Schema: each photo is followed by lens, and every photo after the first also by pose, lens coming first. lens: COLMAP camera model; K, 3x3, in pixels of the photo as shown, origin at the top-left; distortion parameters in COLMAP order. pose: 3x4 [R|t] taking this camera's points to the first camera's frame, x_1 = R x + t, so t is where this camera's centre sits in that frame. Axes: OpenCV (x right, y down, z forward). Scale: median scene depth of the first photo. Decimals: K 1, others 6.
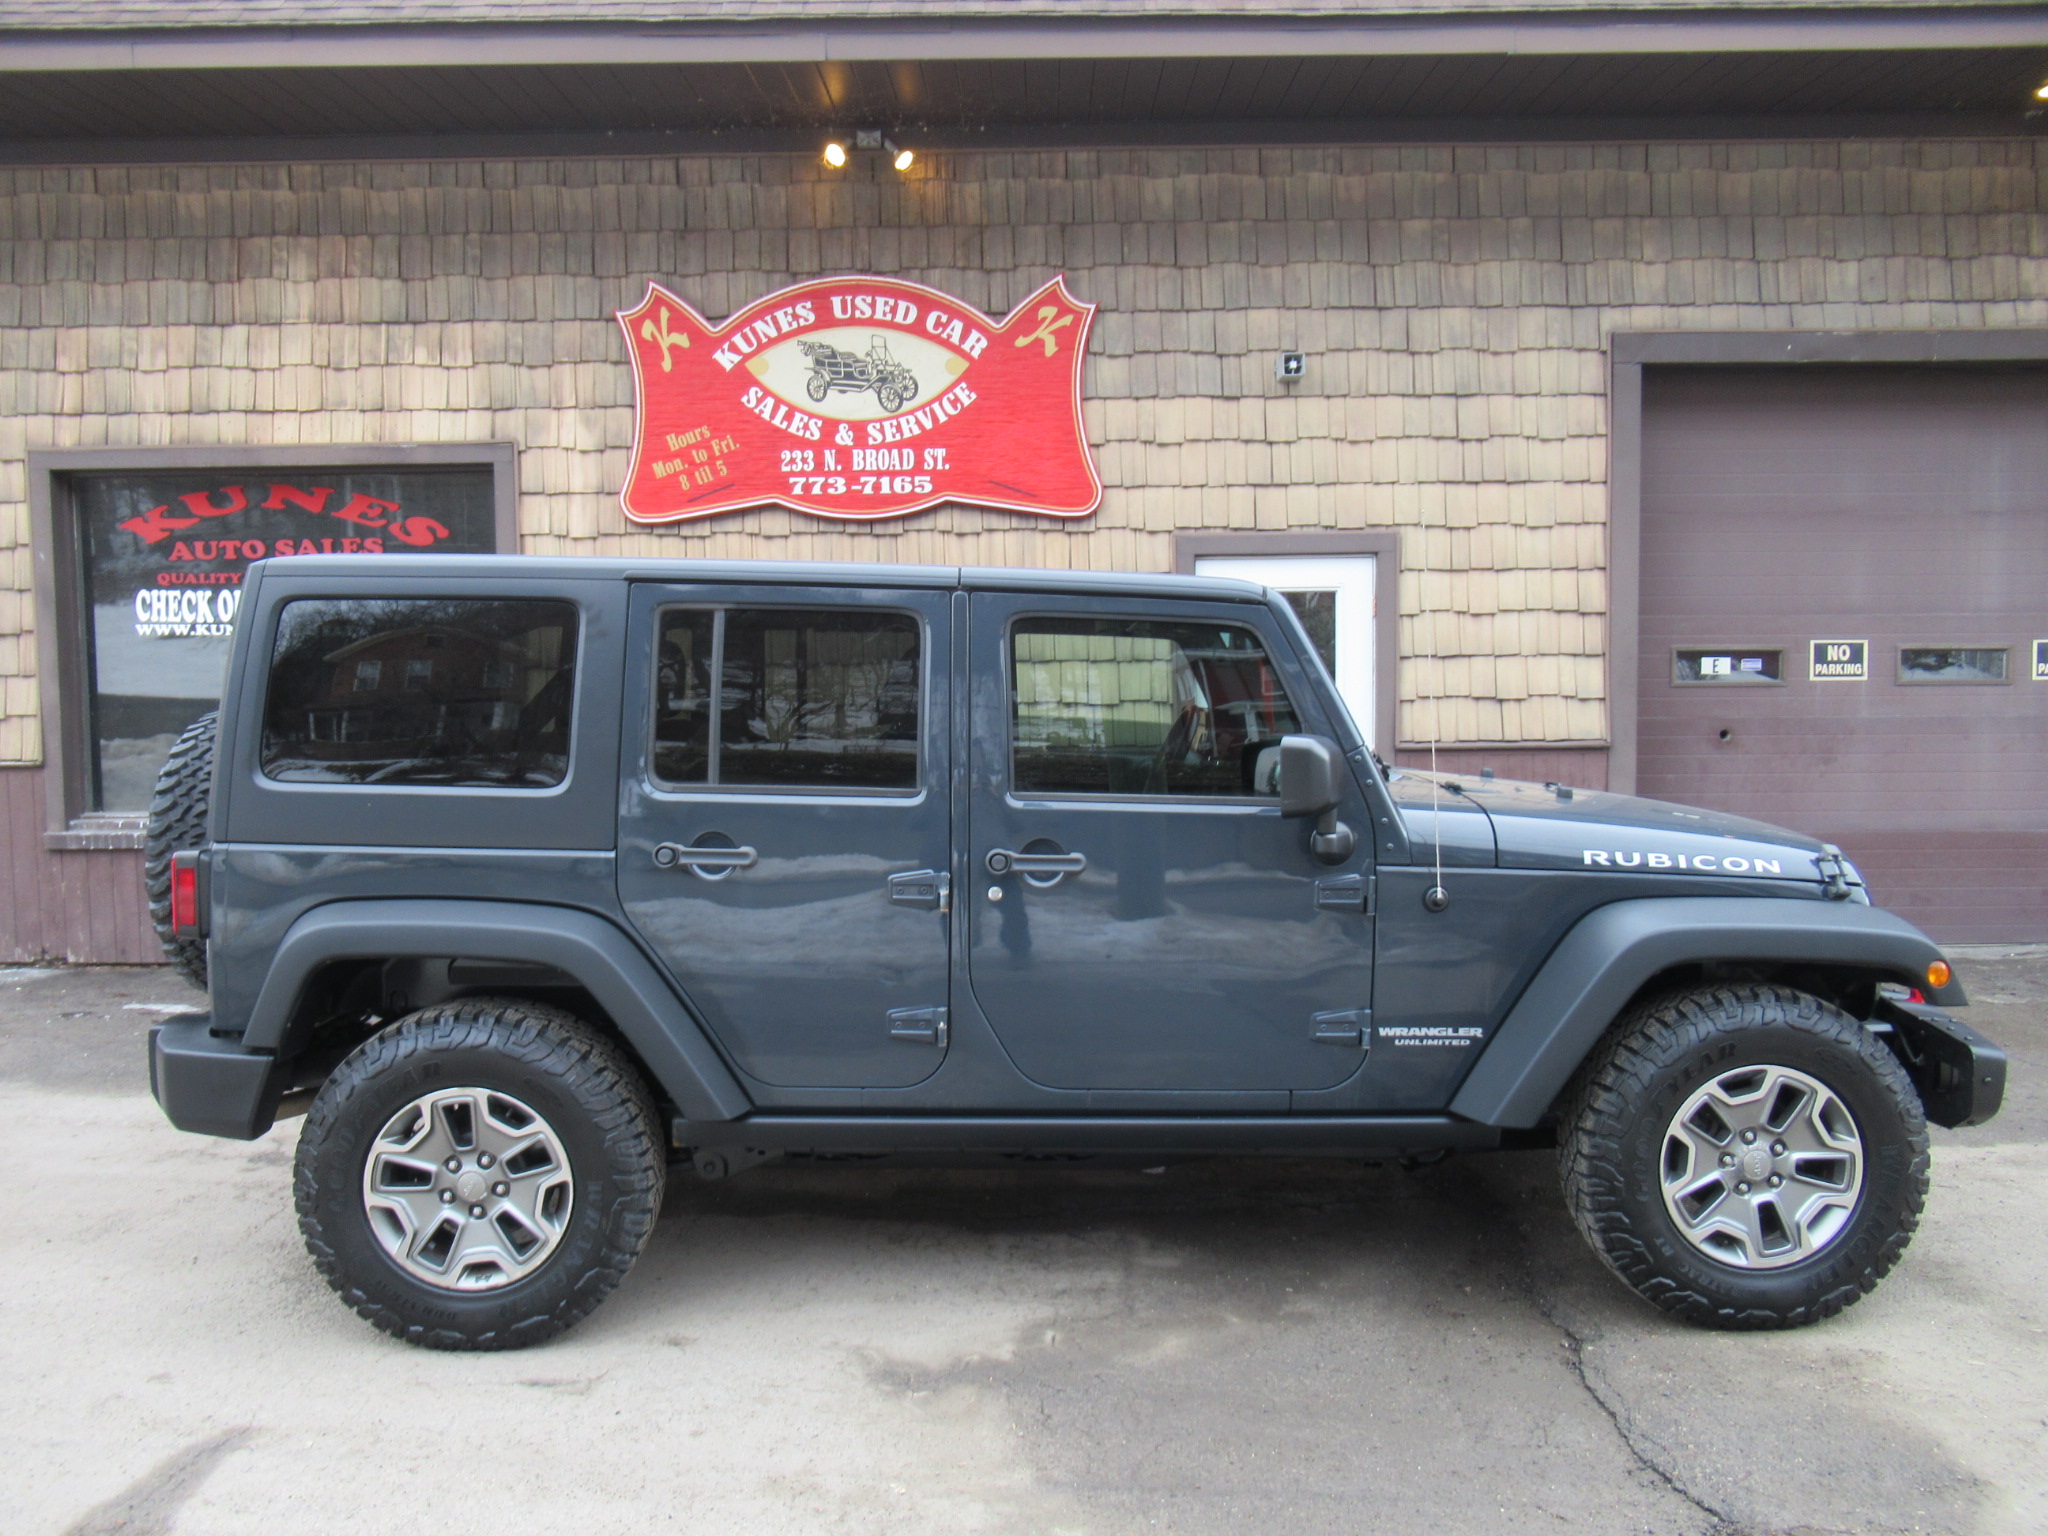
lens RADIAL K [[1575.1, 0, 1030.3], [0, 1575.1, 780.8], [0, 0, 1]] dist [-0.000759, 0.002722]
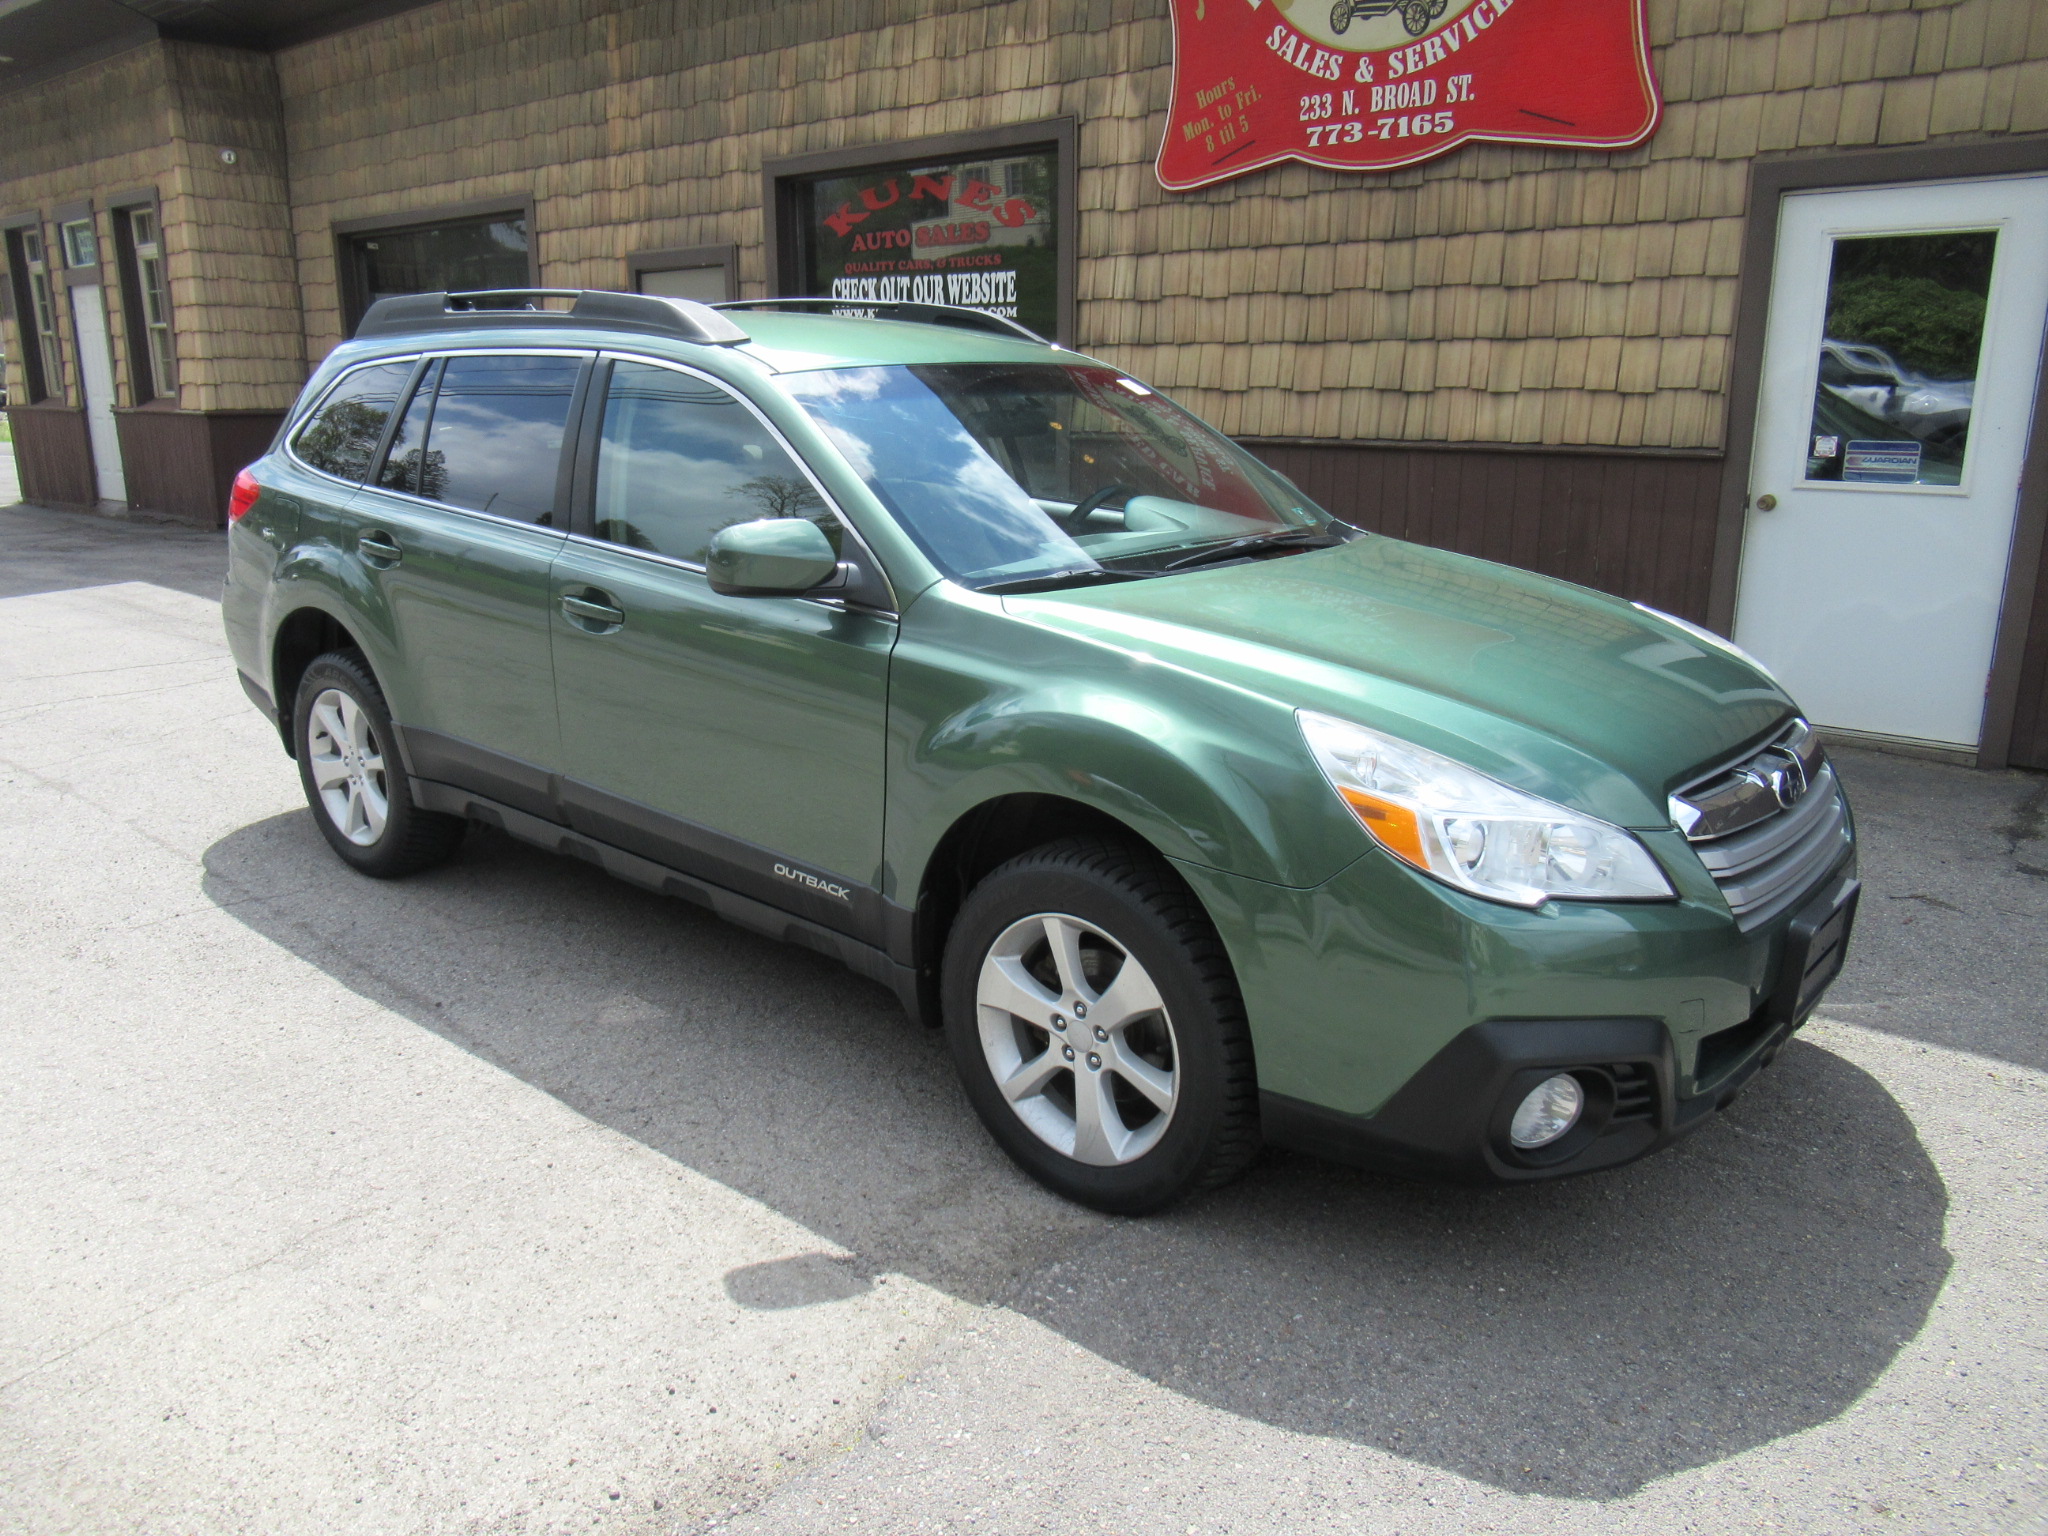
lens RADIAL K [[1575.1, 0, 1008.7], [0, 1575.1, 793.5], [0, 0, 1]] dist [-0.000759, 0.002722]
pose [[0.738610, 0.183514, -0.648673, 0.377740], [-0.051891, 0.974856, 0.216708, -0.007014], [0.672132, -0.126402, 0.729562, 0.176912]]
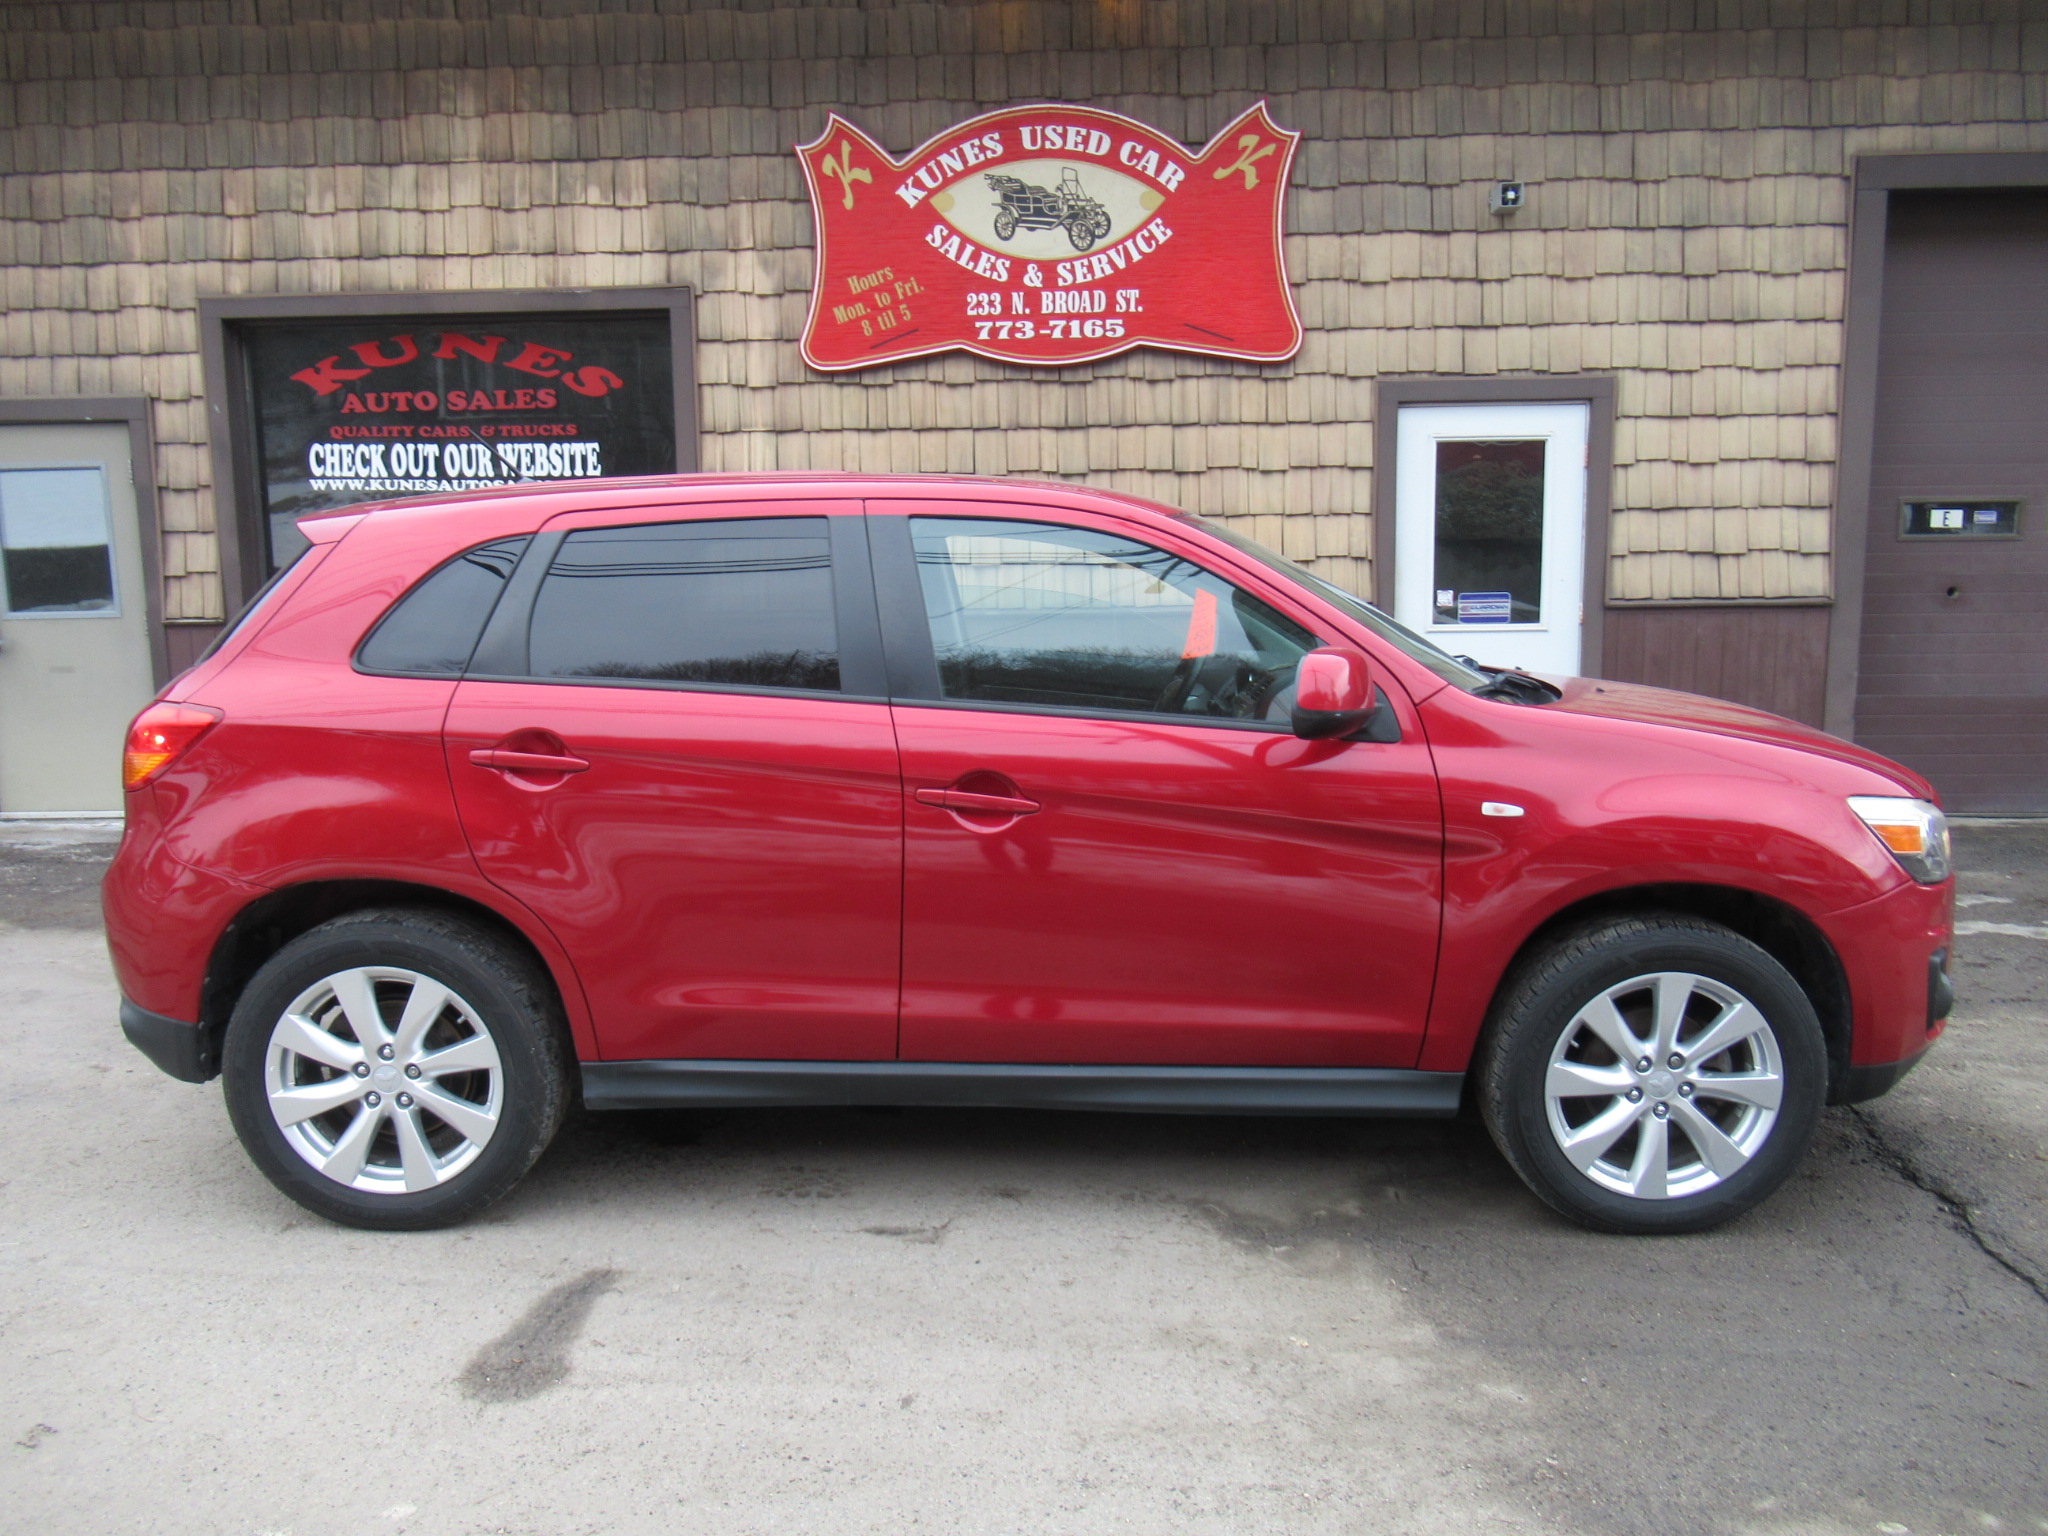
lens RADIAL K [[1575.1, 0, 1025.9], [0, 1575.1, 786.2], [0, 0, 1]] dist [-0.000759, 0.002722]
pose [[0.999272, 0.003855, -0.037952, -0.085059], [-0.000846, 0.996876, 0.078981, 0.013551], [0.038138, -0.078891, 0.996153, 0.023797]]
